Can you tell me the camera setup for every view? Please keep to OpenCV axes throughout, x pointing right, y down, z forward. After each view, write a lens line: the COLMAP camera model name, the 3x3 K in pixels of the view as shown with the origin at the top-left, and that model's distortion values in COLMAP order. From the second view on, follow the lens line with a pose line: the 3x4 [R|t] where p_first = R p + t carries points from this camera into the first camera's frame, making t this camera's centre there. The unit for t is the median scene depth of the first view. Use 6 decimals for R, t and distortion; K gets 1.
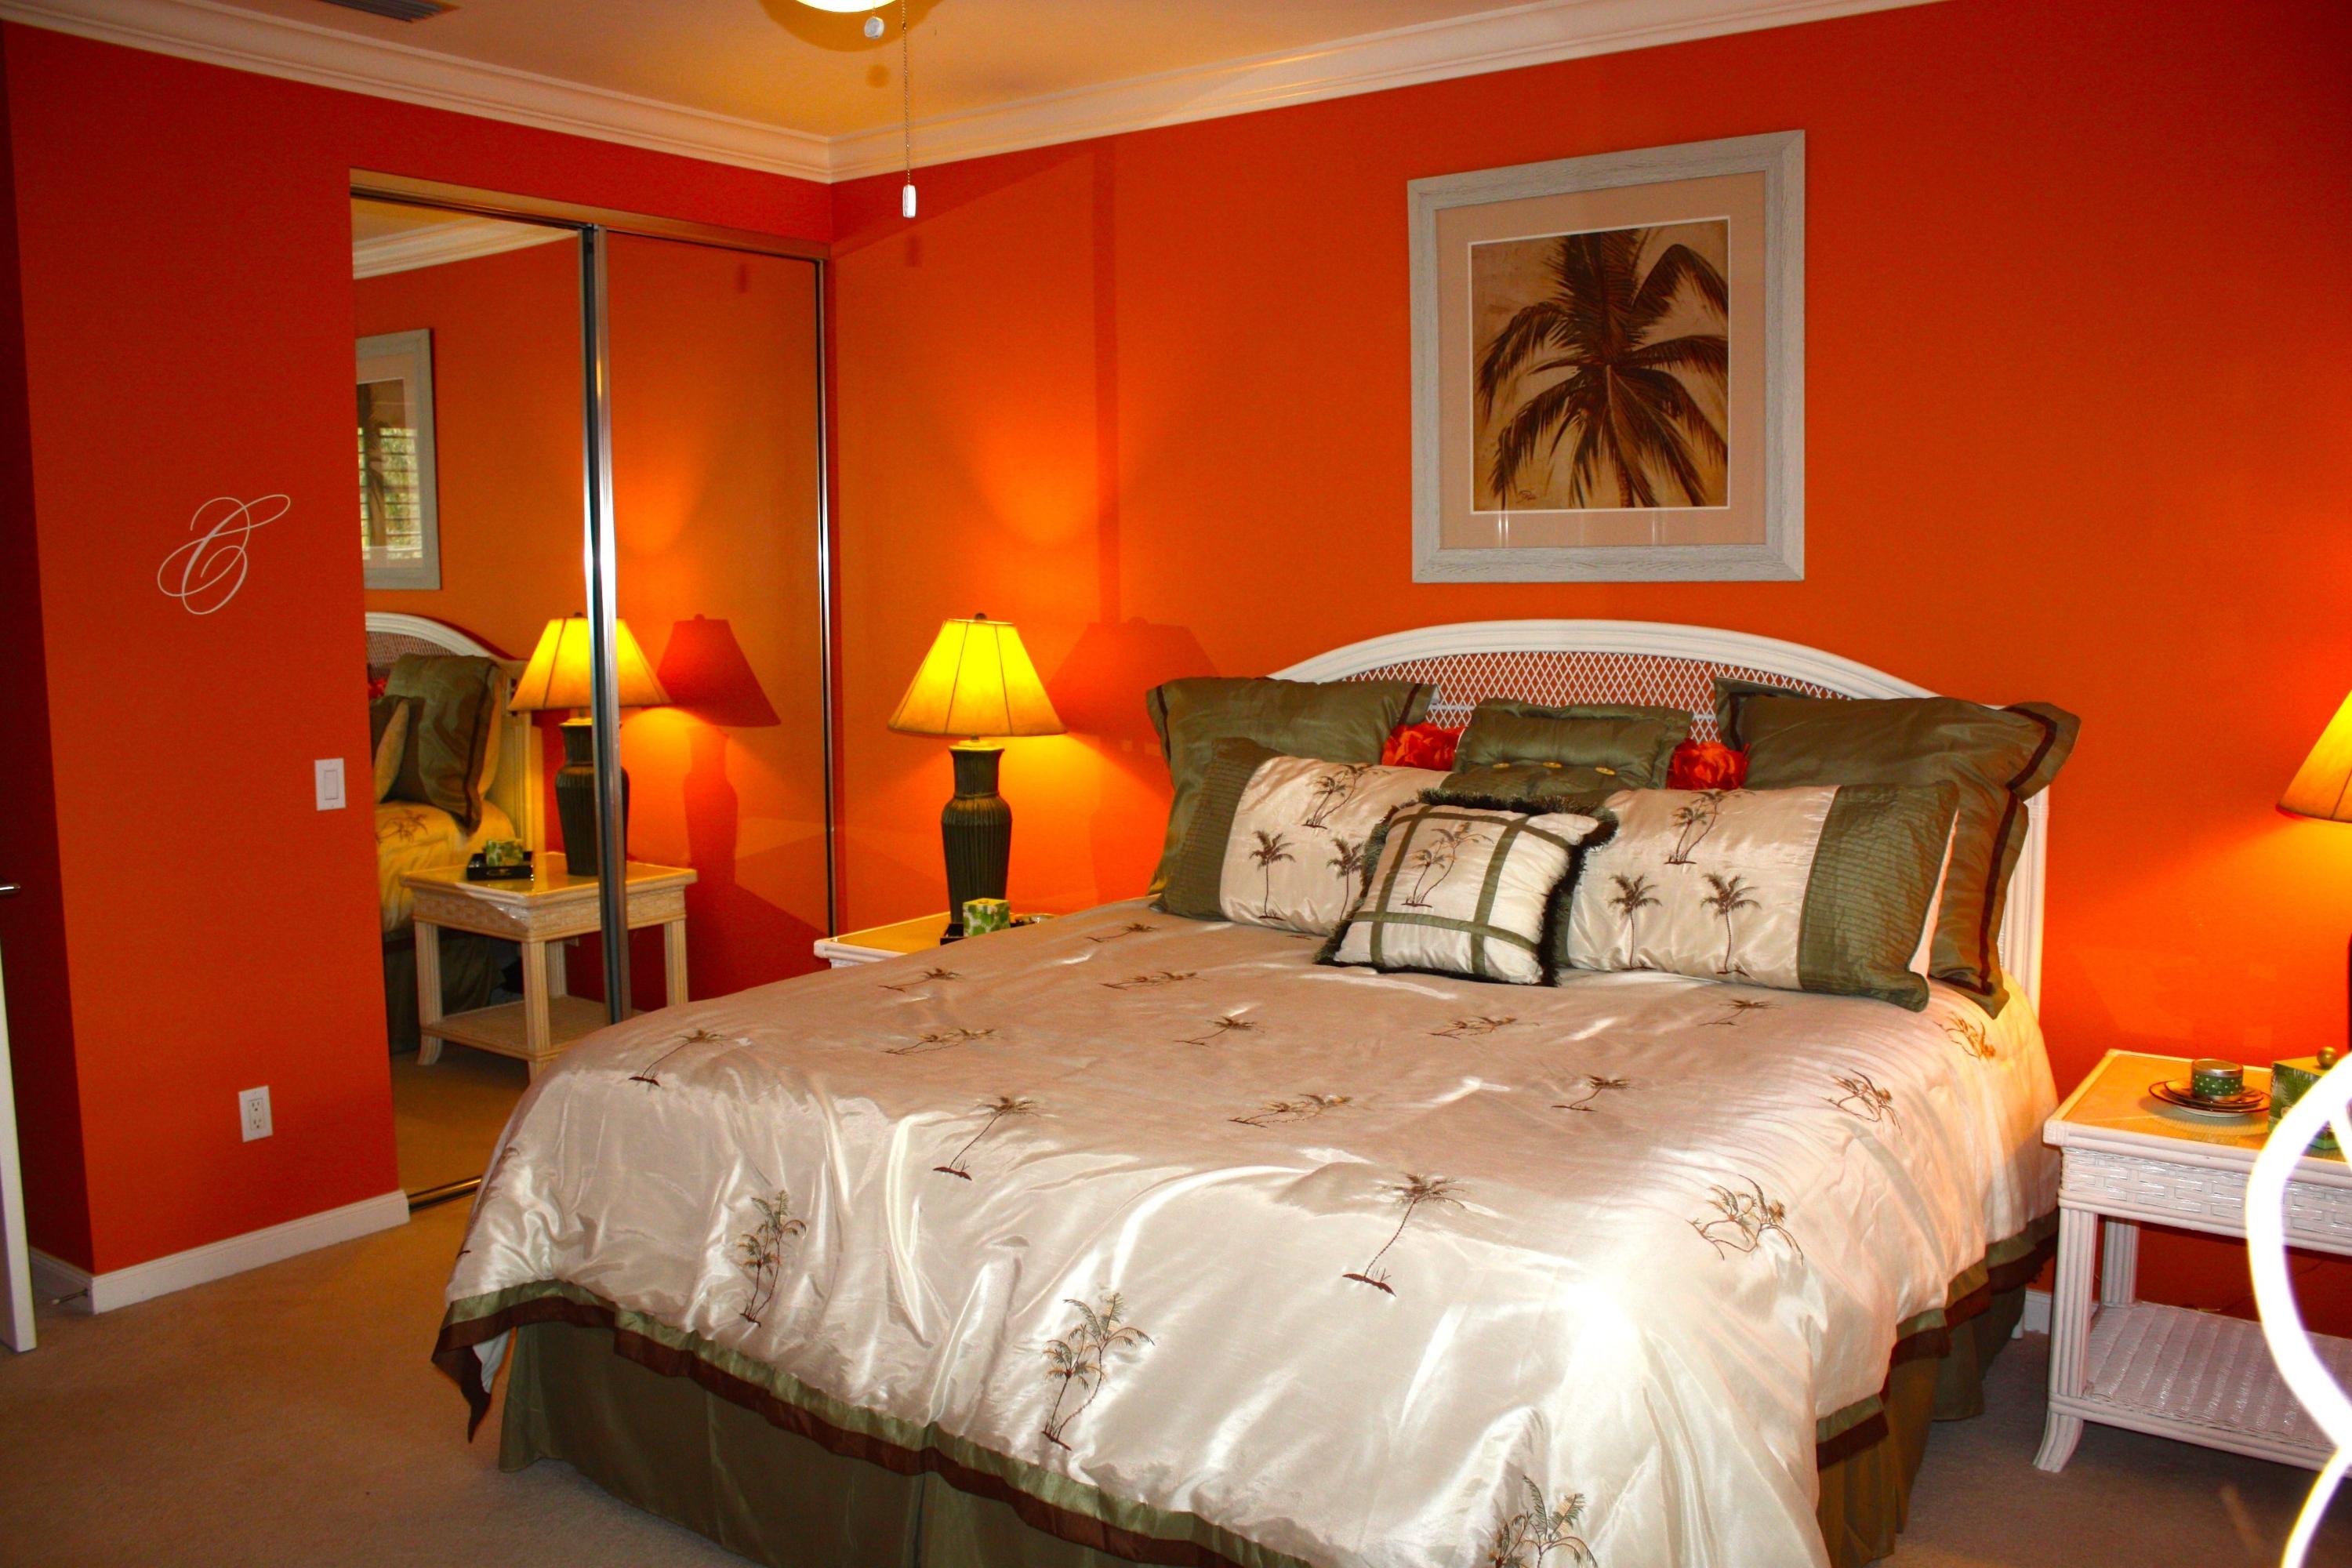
lens RADIAL K [[1962.7, 0, 1171.2], [0, 1962.7, 791.8], [0, 0, 1]] dist [-0.164061, 0.142887]
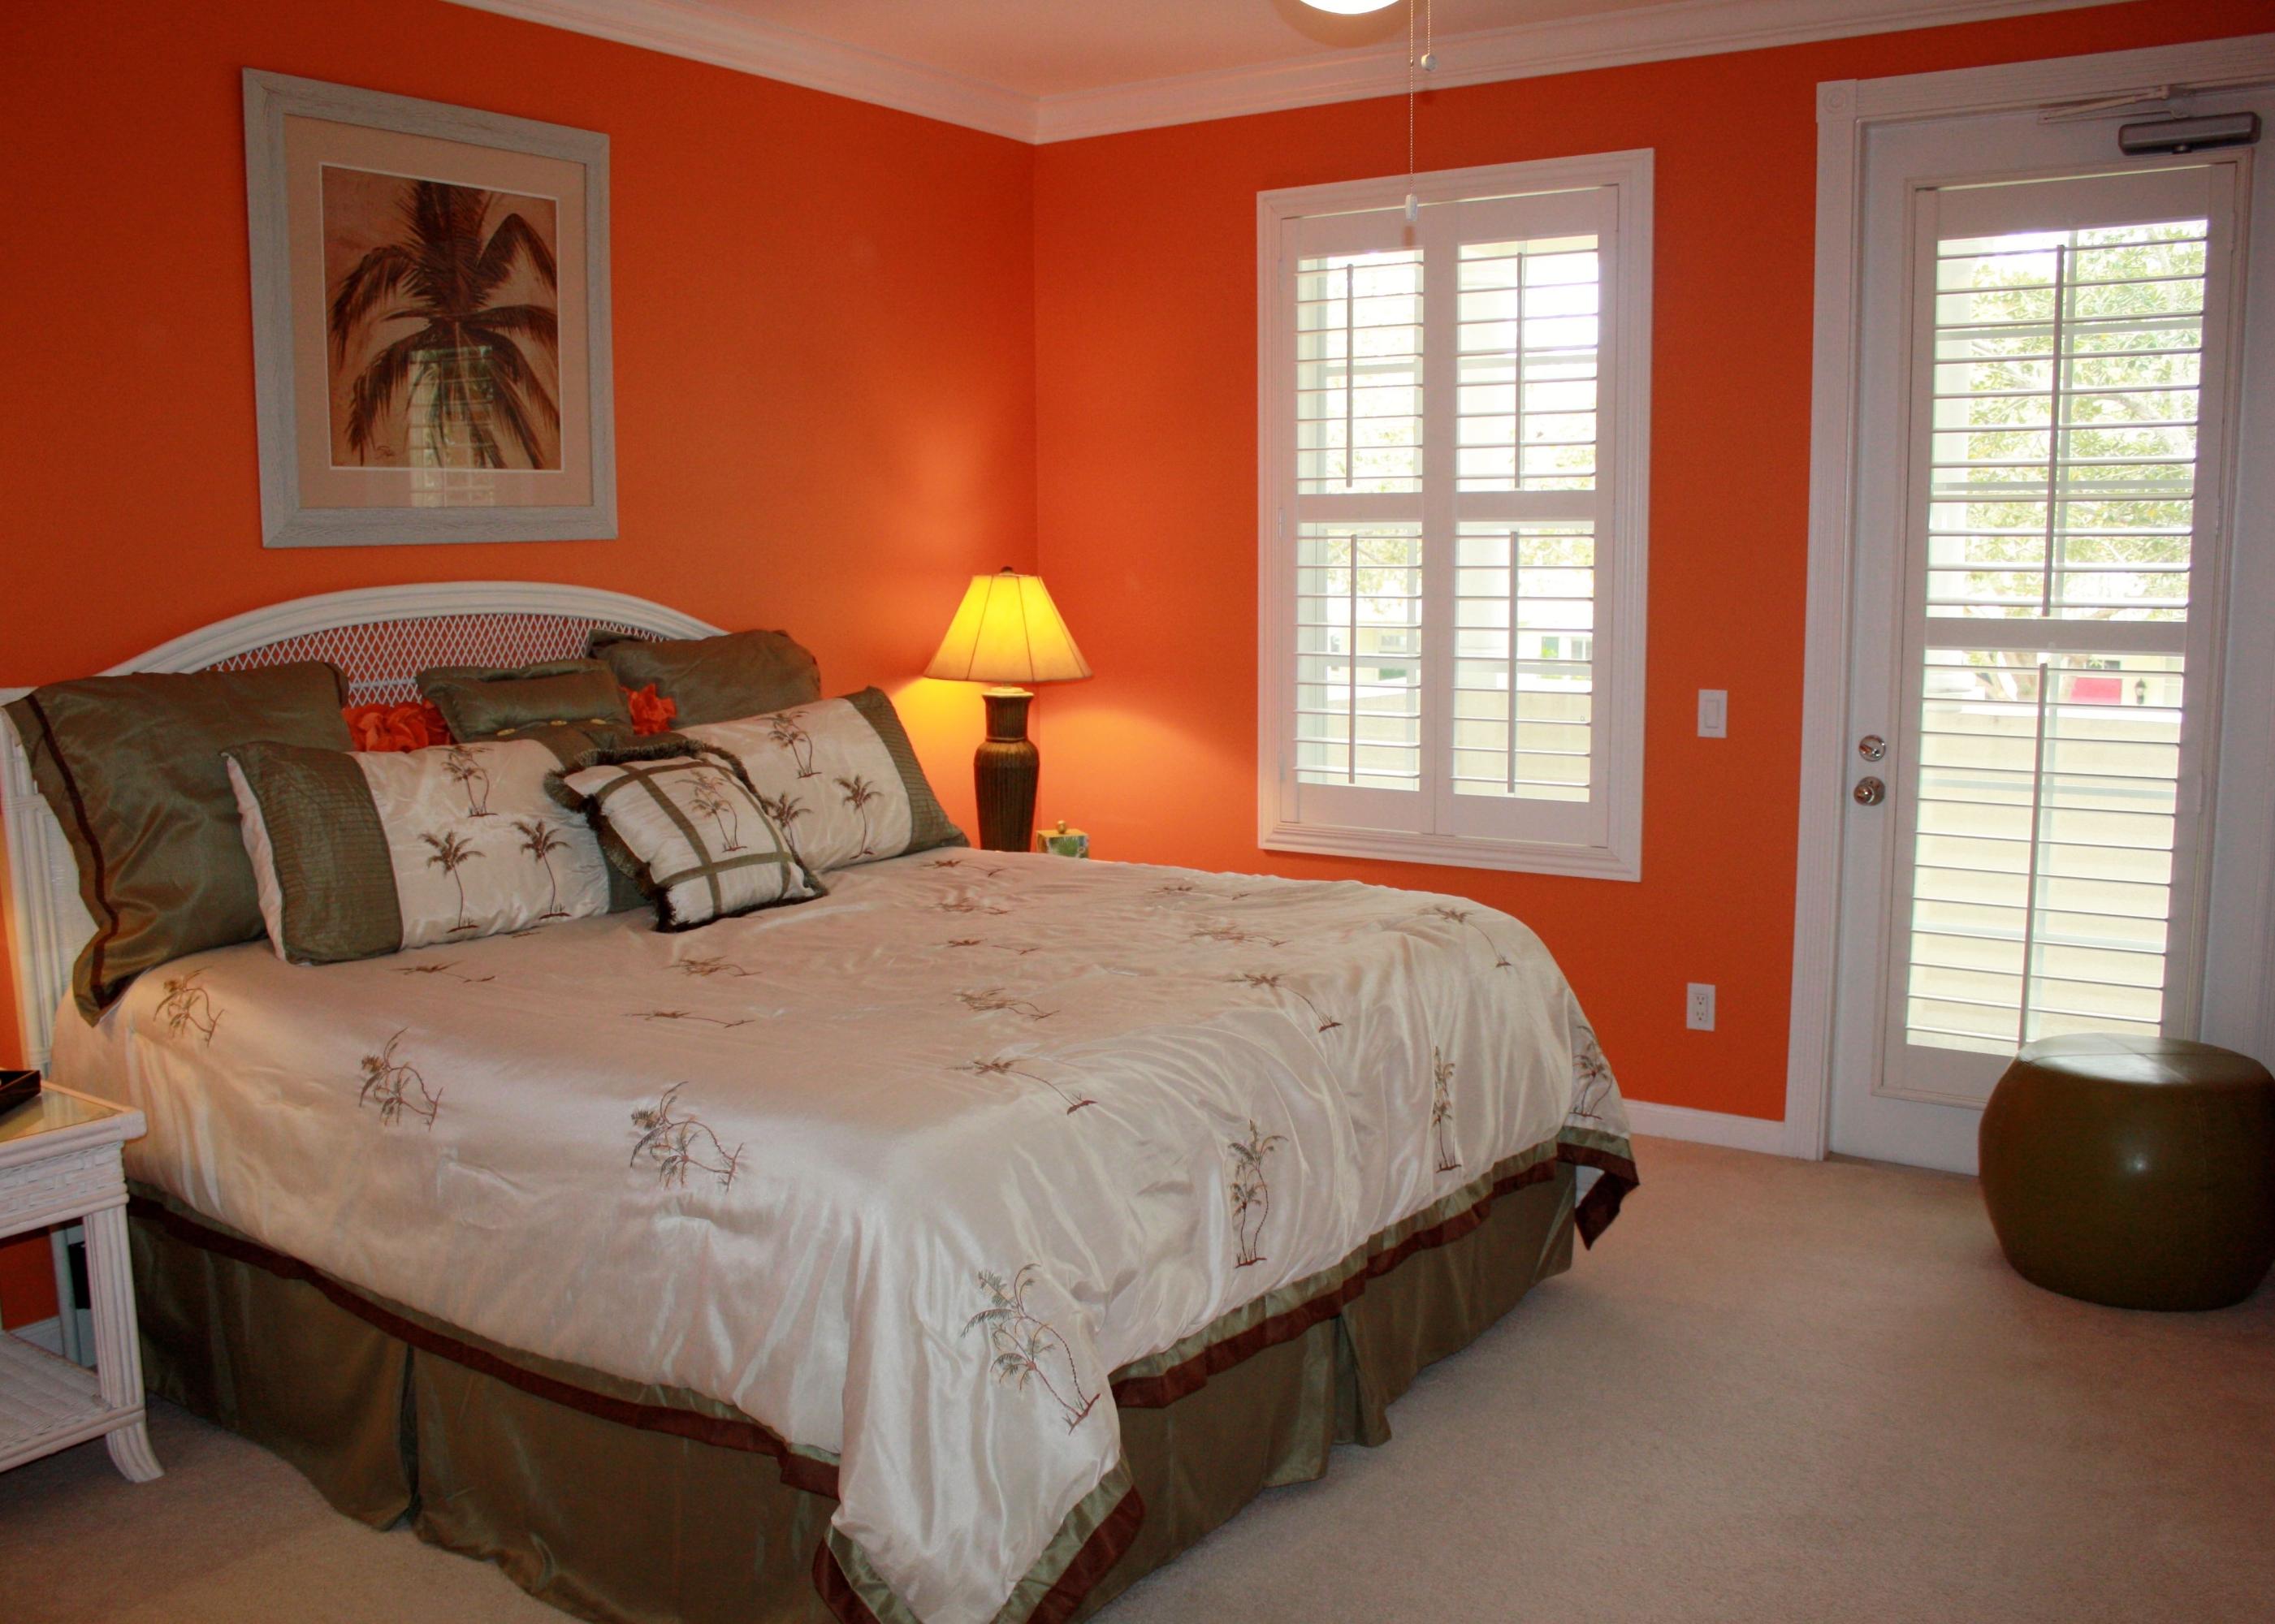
lens RADIAL K [[2010.7, 0, 1137.5], [0, 2010.7, 812.0], [0, 0, 1]] dist [-0.135067, 0.098053]
pose [[-0.022764, -0.128133, 0.991496, -0.818858], [0.117588, 0.984526, 0.129932, -0.065337], [-0.992802, 0.119545, -0.007345, 0.702054]]
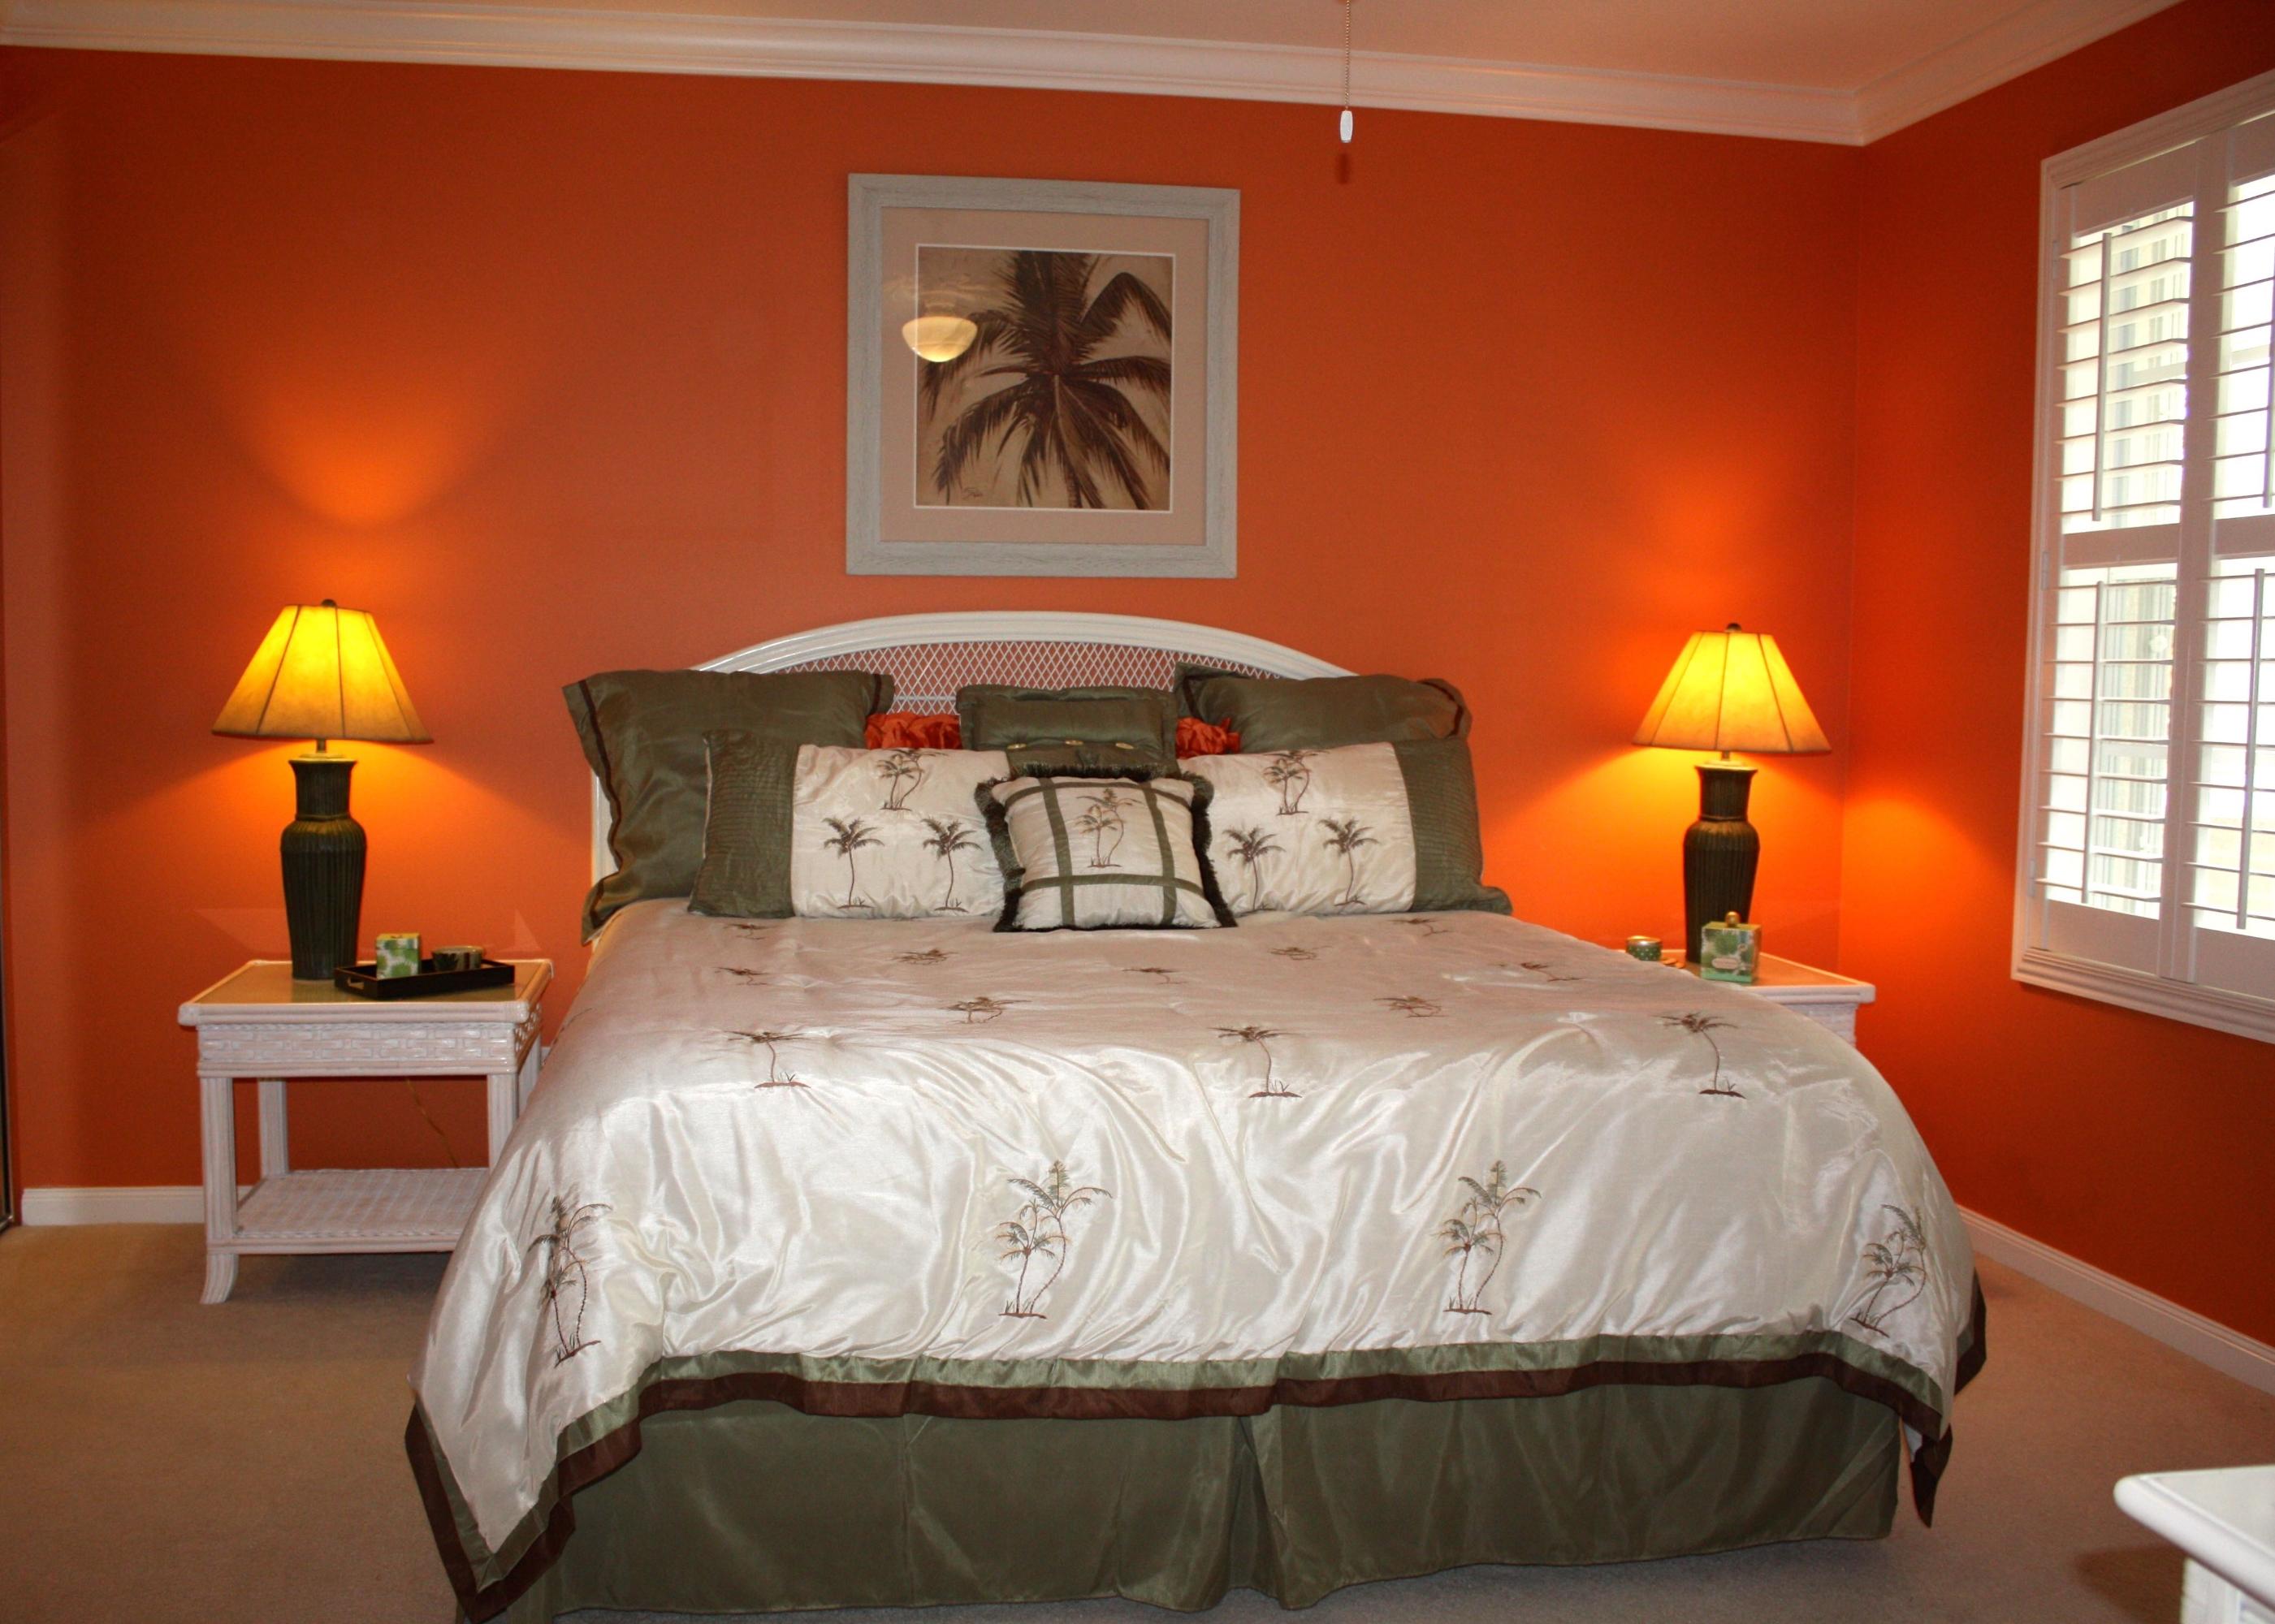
lens RADIAL K [[2042.4, 0, 1064.9], [0, 2042.4, 804.6], [0, 0, 1]] dist [-0.148888, 0.022738]
pose [[0.712972, -0.033362, 0.700398, -0.576669], [0.062689, 0.997900, -0.016282, 0.036872], [-0.698385, 0.055516, 0.713566, 0.207256]]
